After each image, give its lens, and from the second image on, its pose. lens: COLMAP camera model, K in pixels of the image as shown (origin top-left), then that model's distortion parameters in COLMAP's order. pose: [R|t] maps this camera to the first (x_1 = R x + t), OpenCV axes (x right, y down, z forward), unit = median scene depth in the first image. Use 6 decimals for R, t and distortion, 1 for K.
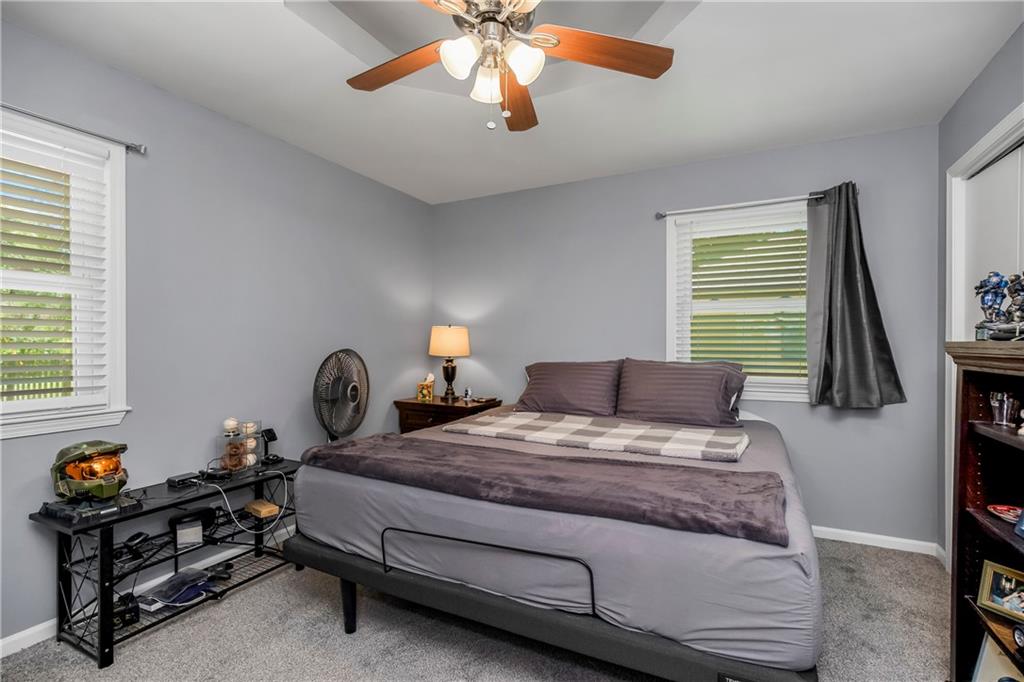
lens RADIAL K [[478.1, 0, 512.8], [0, 478.1, 345.4], [0, 0, 1]] dist [-0.004302, 0.000918]
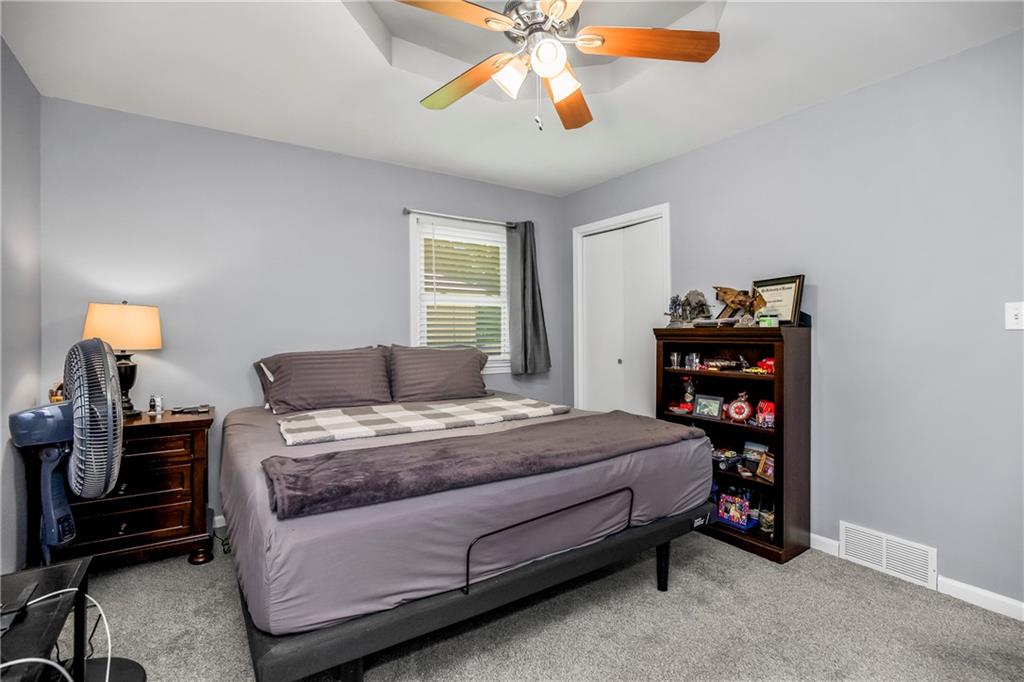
lens RADIAL K [[478.1, 0, 513.7], [0, 478.1, 333.1], [0, 0, 1]] dist [-0.004302, 0.000918]
pose [[0.490605, -0.003459, 0.871375, -0.515611], [0.008056, 0.999967, -0.000566, 0.004897], [-0.871345, 0.007298, 0.490617, 0.268708]]
